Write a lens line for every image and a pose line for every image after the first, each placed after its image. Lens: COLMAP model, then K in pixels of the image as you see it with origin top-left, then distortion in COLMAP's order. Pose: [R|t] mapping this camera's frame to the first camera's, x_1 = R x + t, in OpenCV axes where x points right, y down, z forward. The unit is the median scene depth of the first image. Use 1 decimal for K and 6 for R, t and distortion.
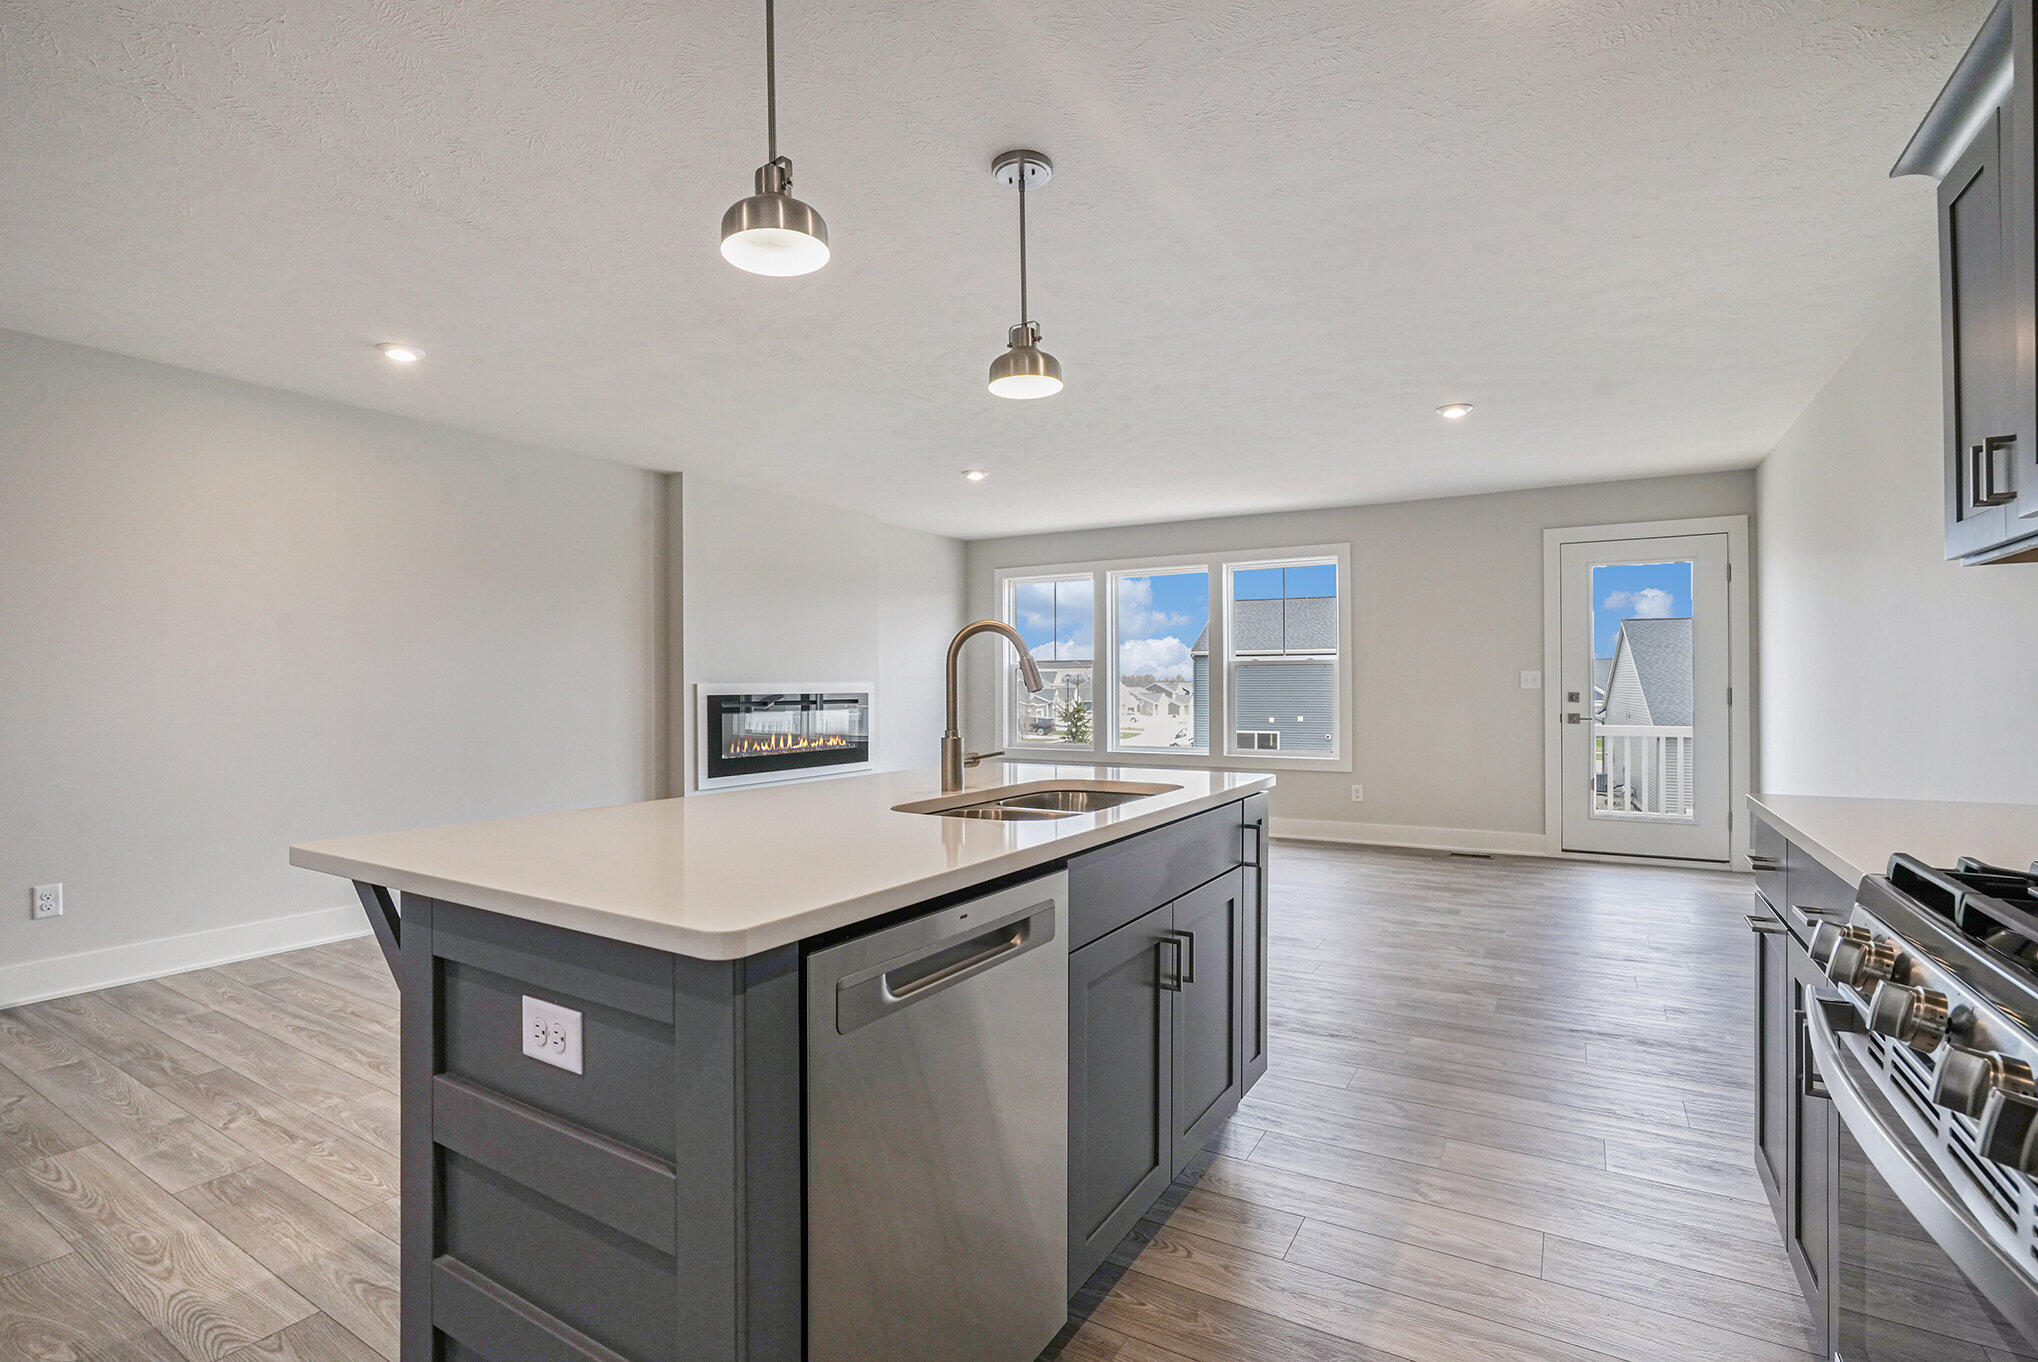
lens RADIAL K [[937.7, 0, 1019.0], [0, 937.7, 681.0], [0, 0, 1]] dist [-0.047076, 0.014285]
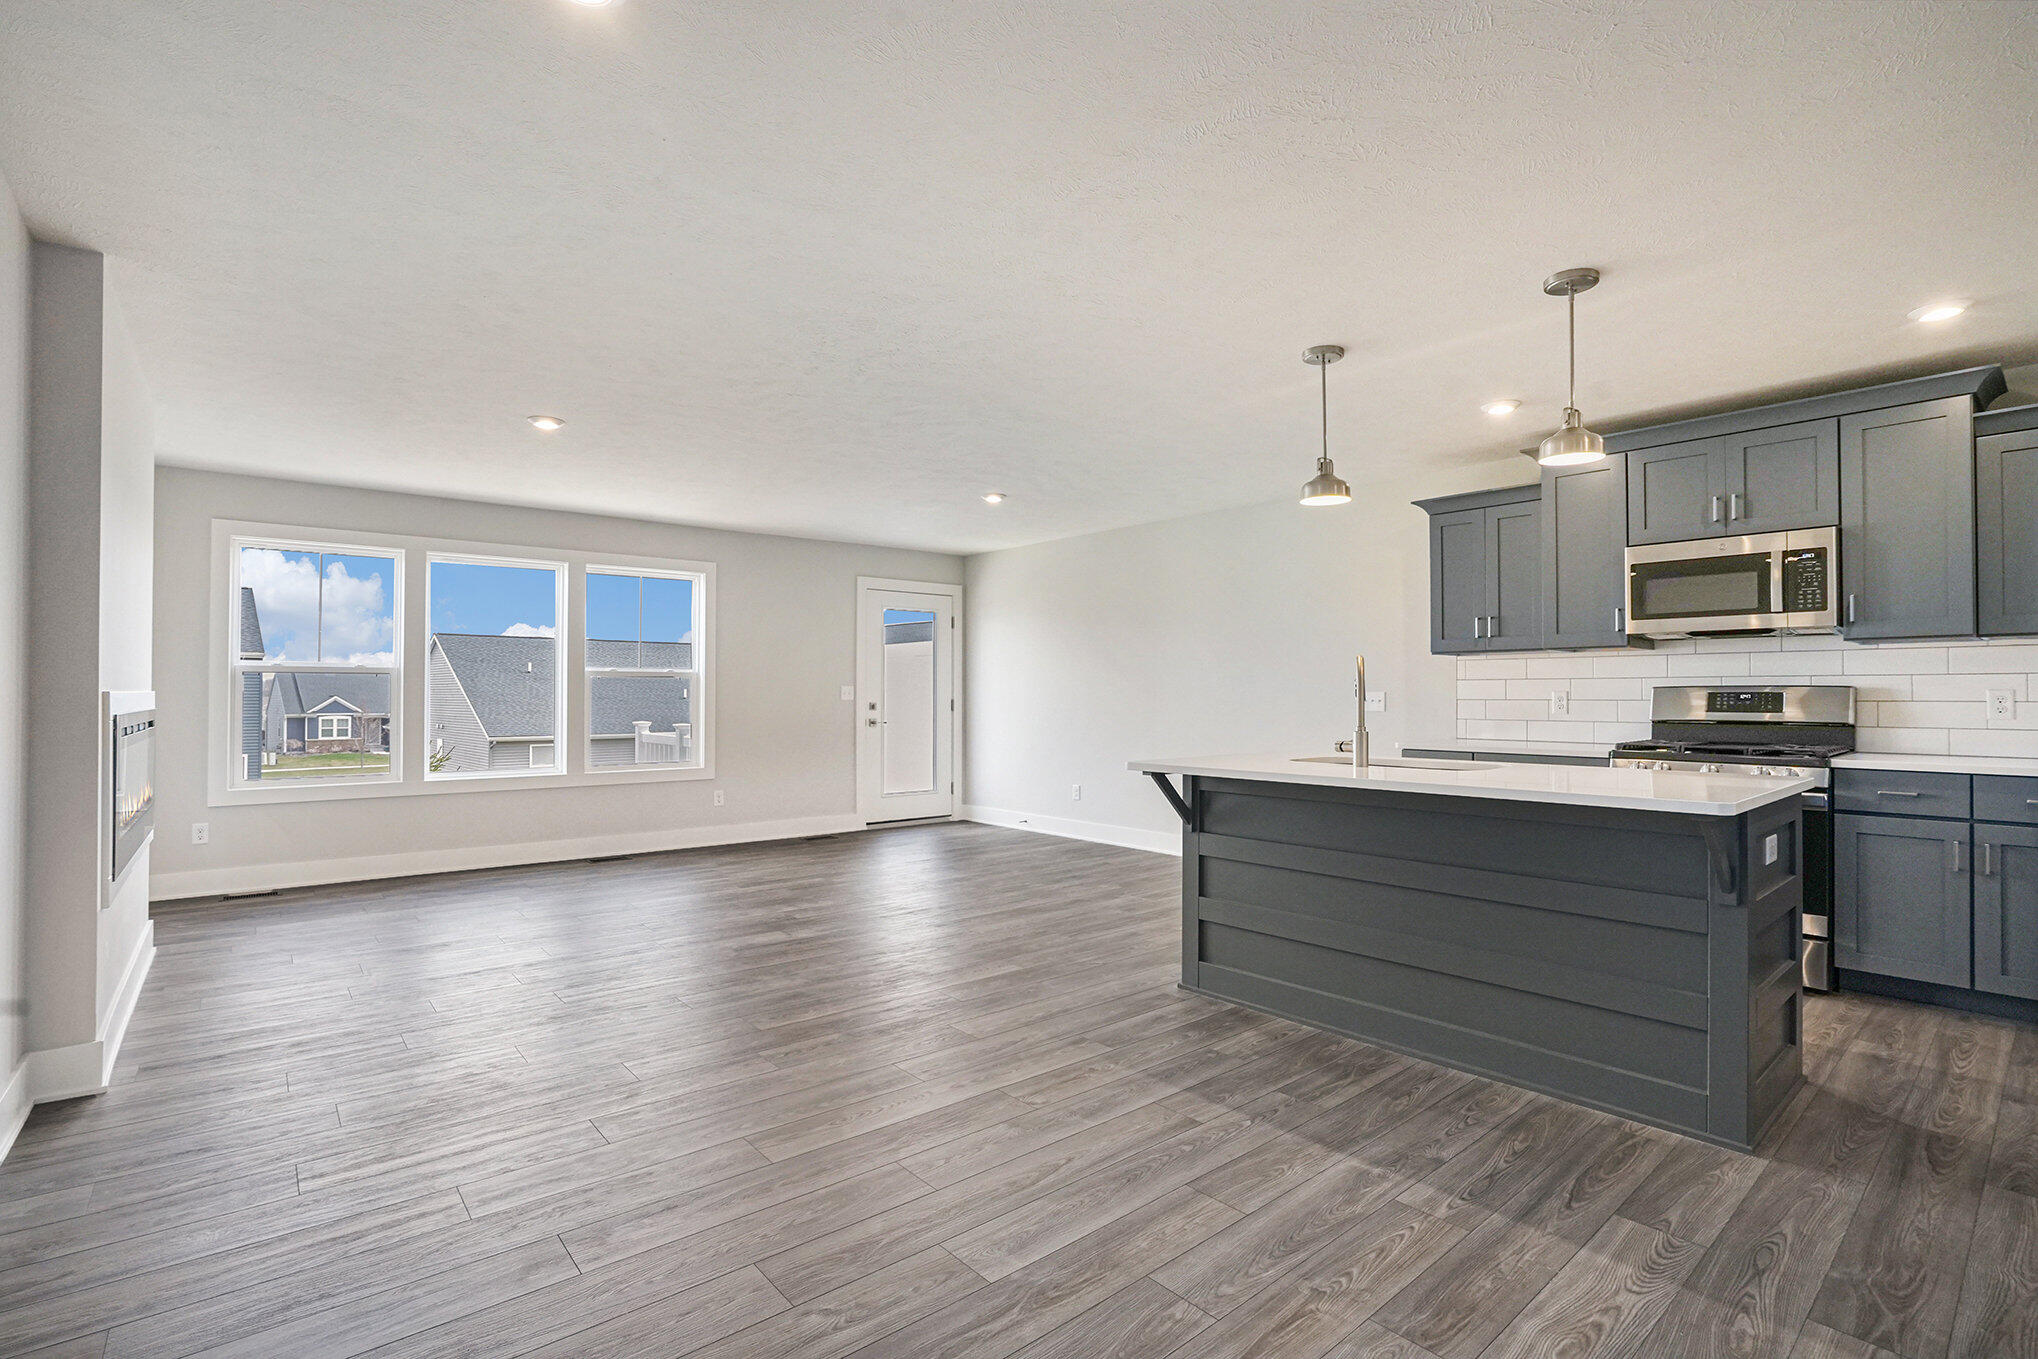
lens RADIAL K [[937.7, 0, 1019.0], [0, 937.7, 679.5], [0, 0, 1]] dist [-0.047076, 0.014285]
pose [[0.325201, 0.019403, 0.945446, -0.591108], [-0.004888, 0.999811, -0.018837, 0.003176], [-0.945632, 0.001504, 0.325235, 0.365307]]
